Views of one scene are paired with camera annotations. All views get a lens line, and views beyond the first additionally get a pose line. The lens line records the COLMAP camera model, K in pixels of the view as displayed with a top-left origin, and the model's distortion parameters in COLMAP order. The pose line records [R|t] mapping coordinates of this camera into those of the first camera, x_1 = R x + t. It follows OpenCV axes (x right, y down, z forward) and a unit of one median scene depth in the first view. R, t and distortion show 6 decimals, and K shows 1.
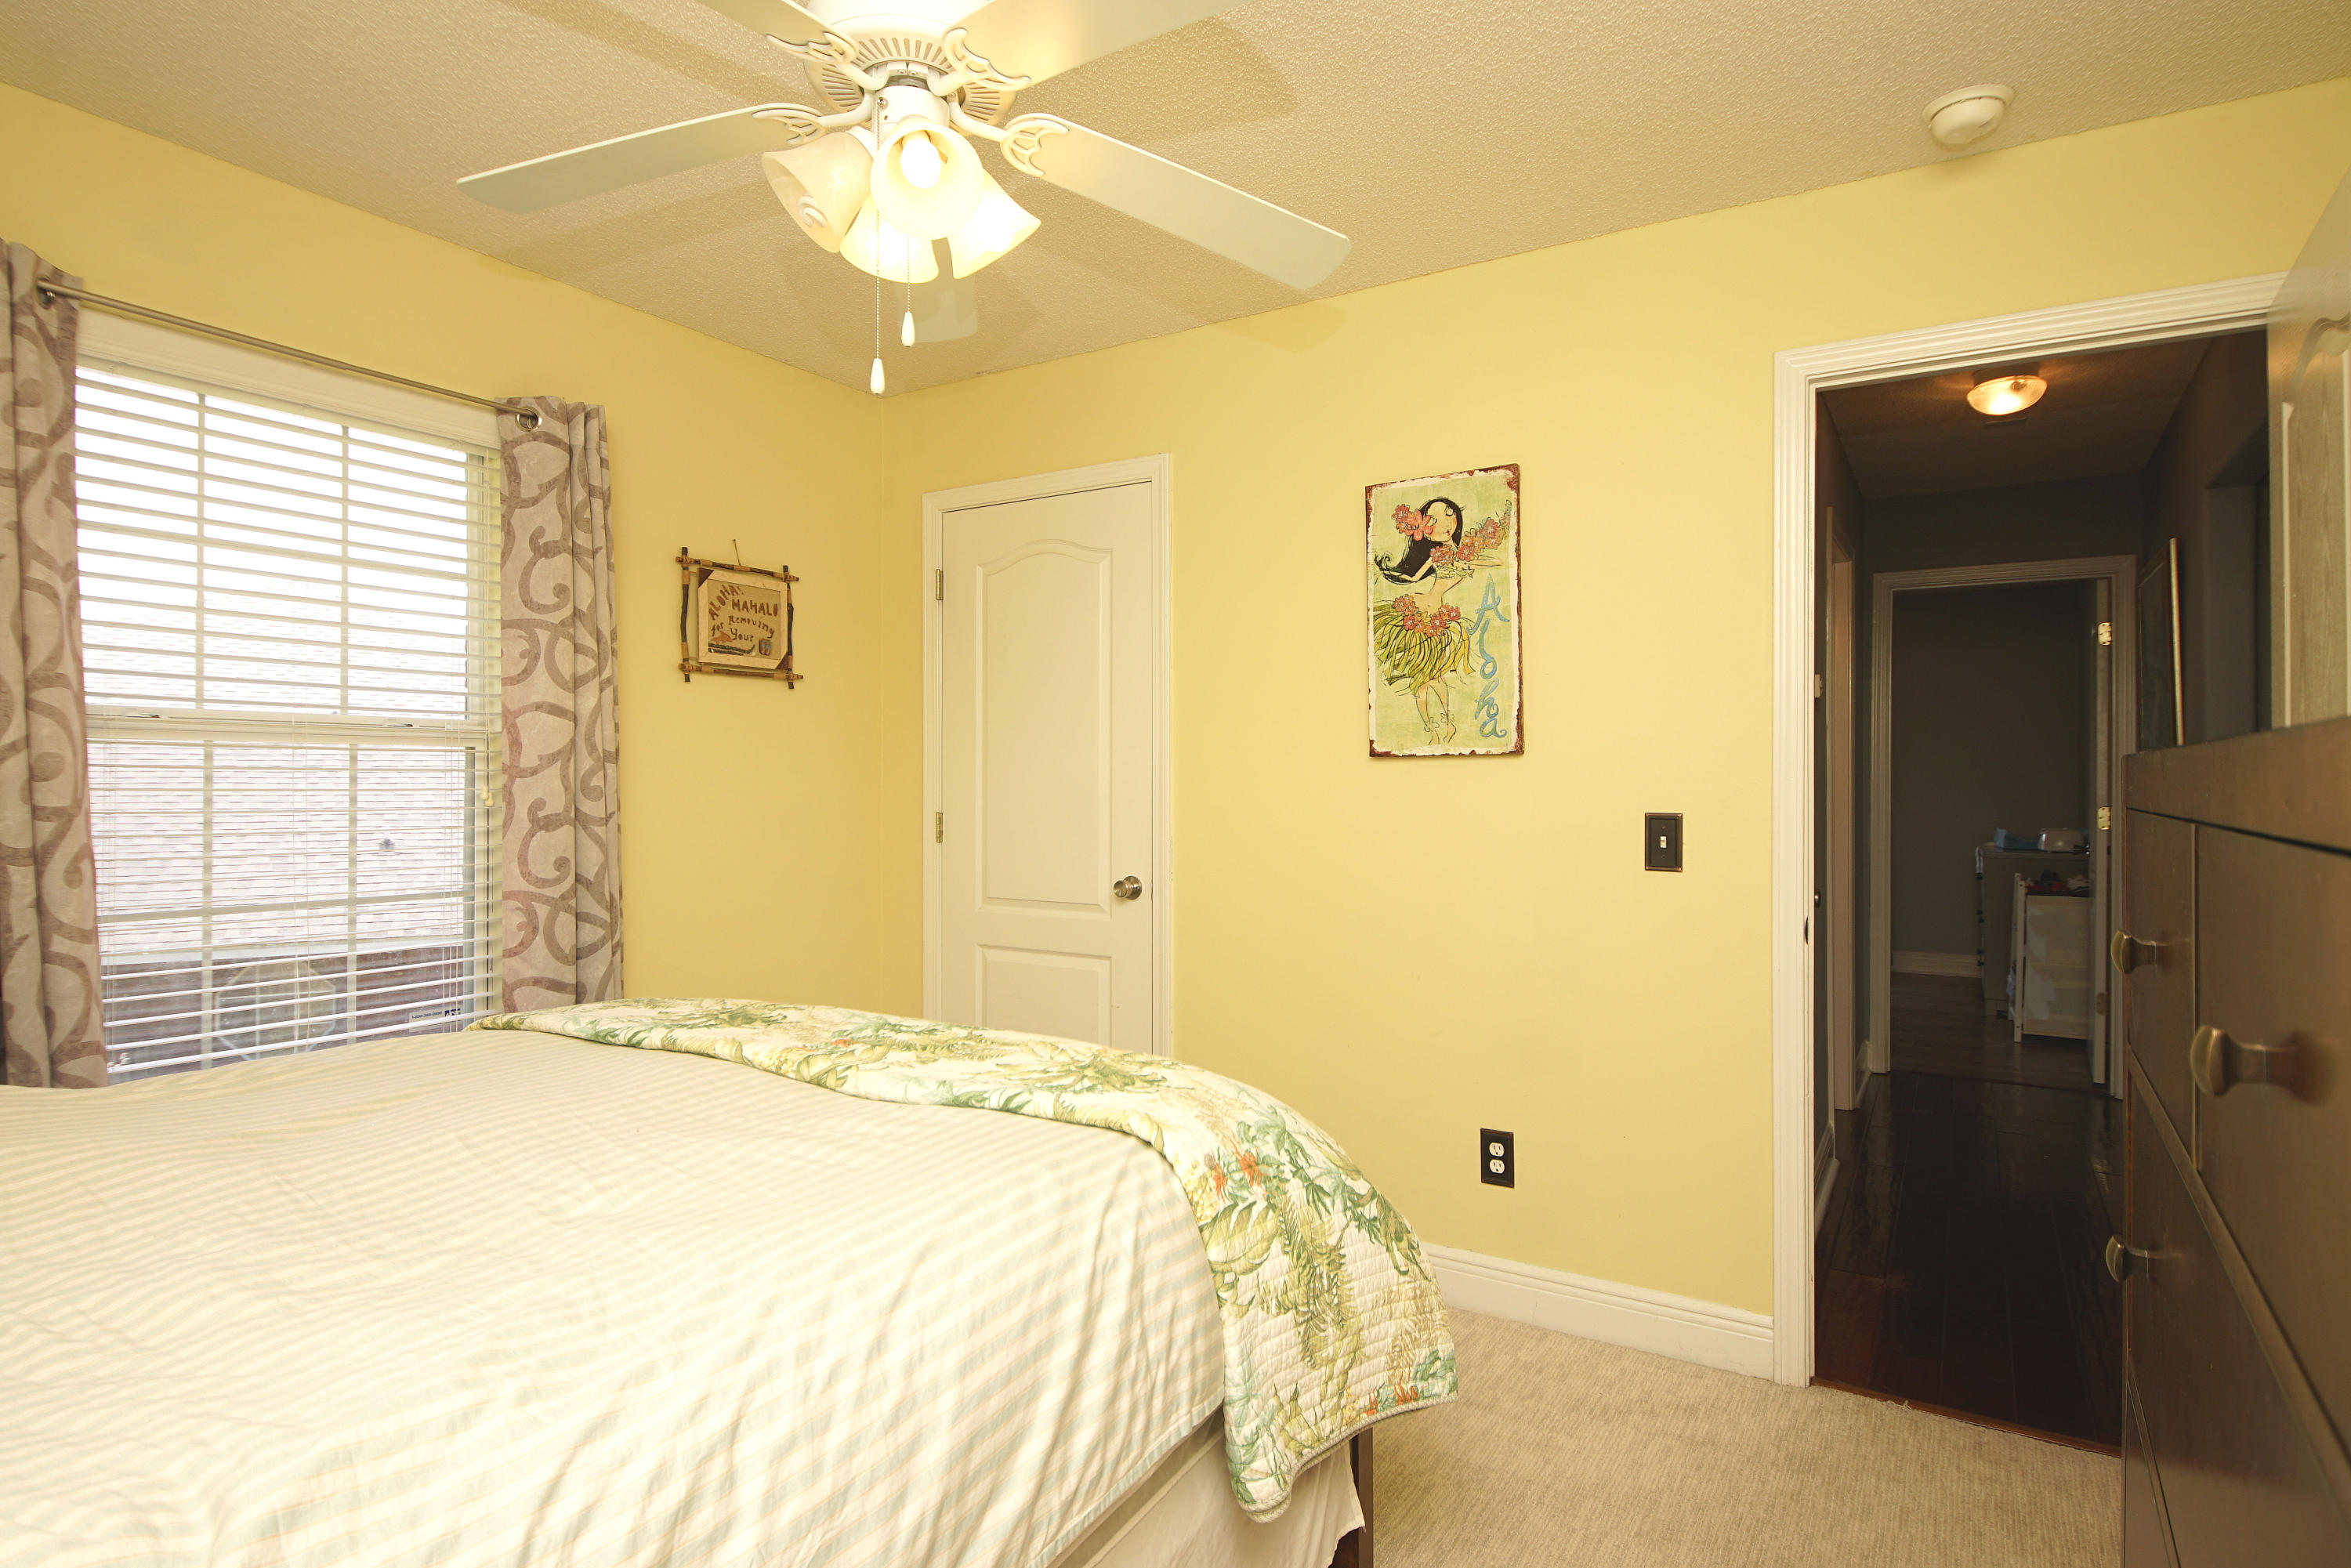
lens RADIAL K [[1252.3, 0, 1155.3], [0, 1252.3, 774.1], [0, 0, 1]] dist [-0.001010, -0.001624]
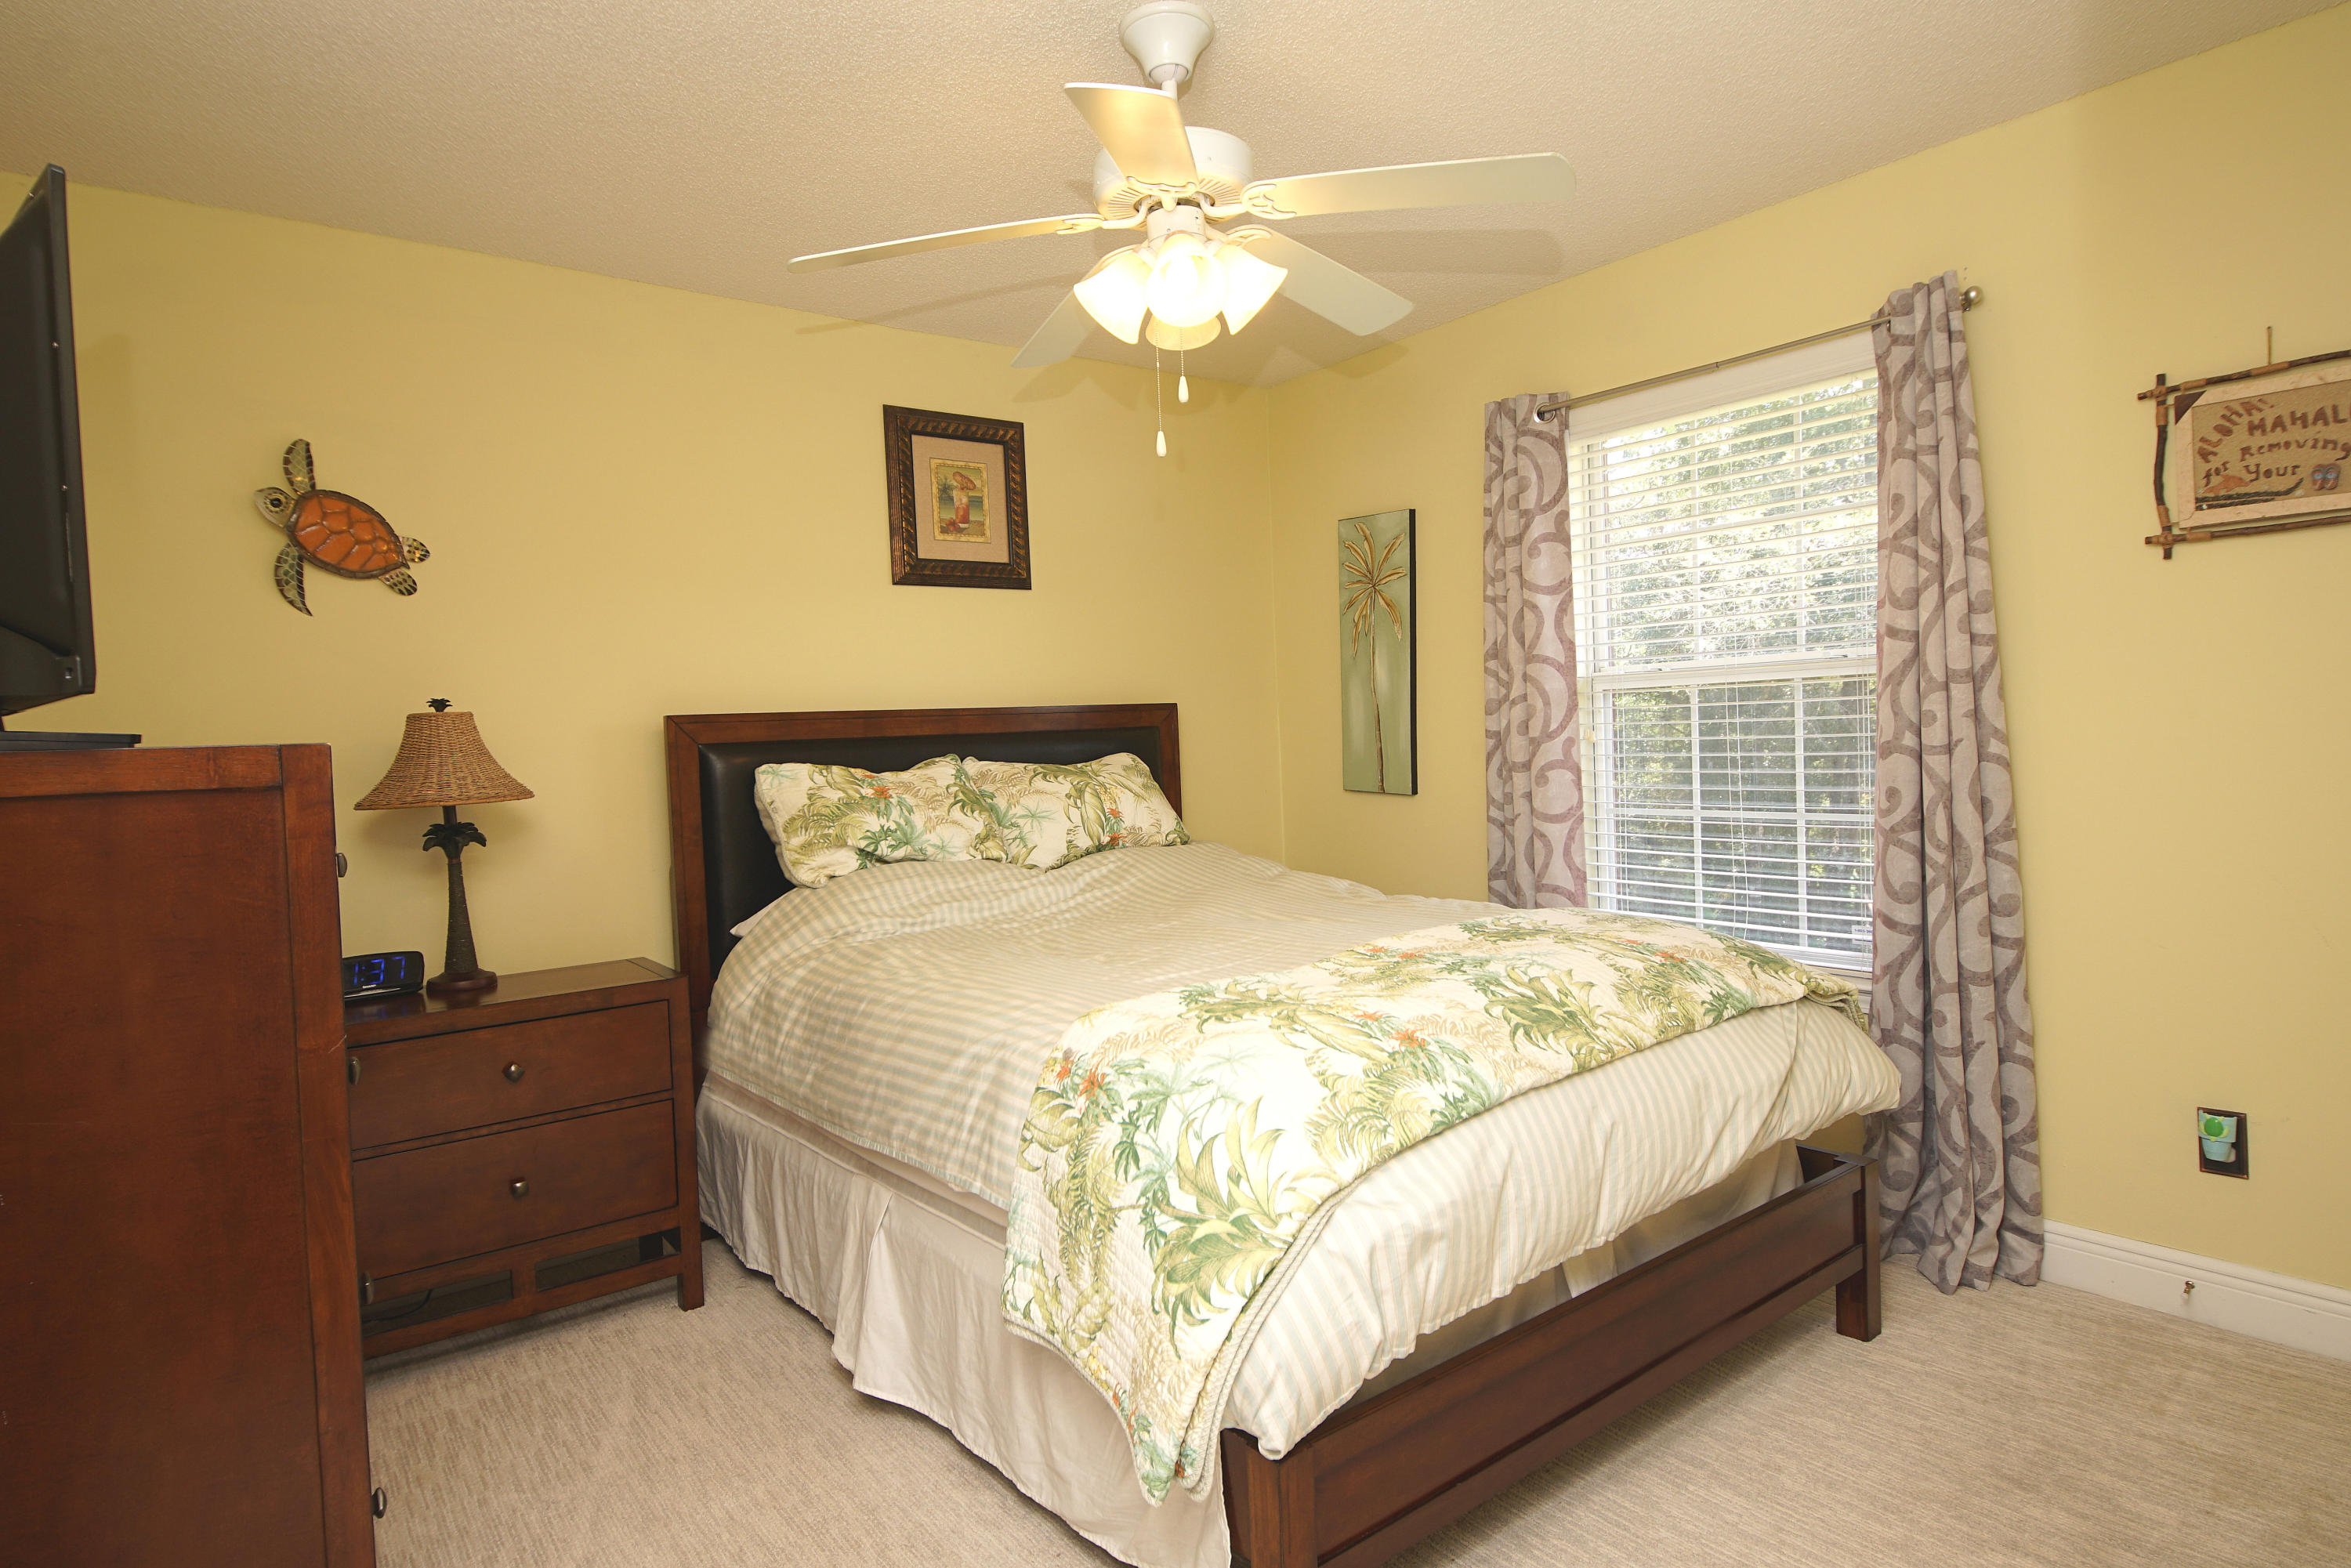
lens RADIAL K [[1252.3, 0, 1155.9], [0, 1252.3, 787.1], [0, 0, 1]] dist [-0.001010, -0.001624]
pose [[-0.337899, 0.051268, -0.939785, 0.550903], [0.043900, 0.998287, 0.038675, 0.005890], [0.940158, -0.028189, -0.339571, 0.729960]]
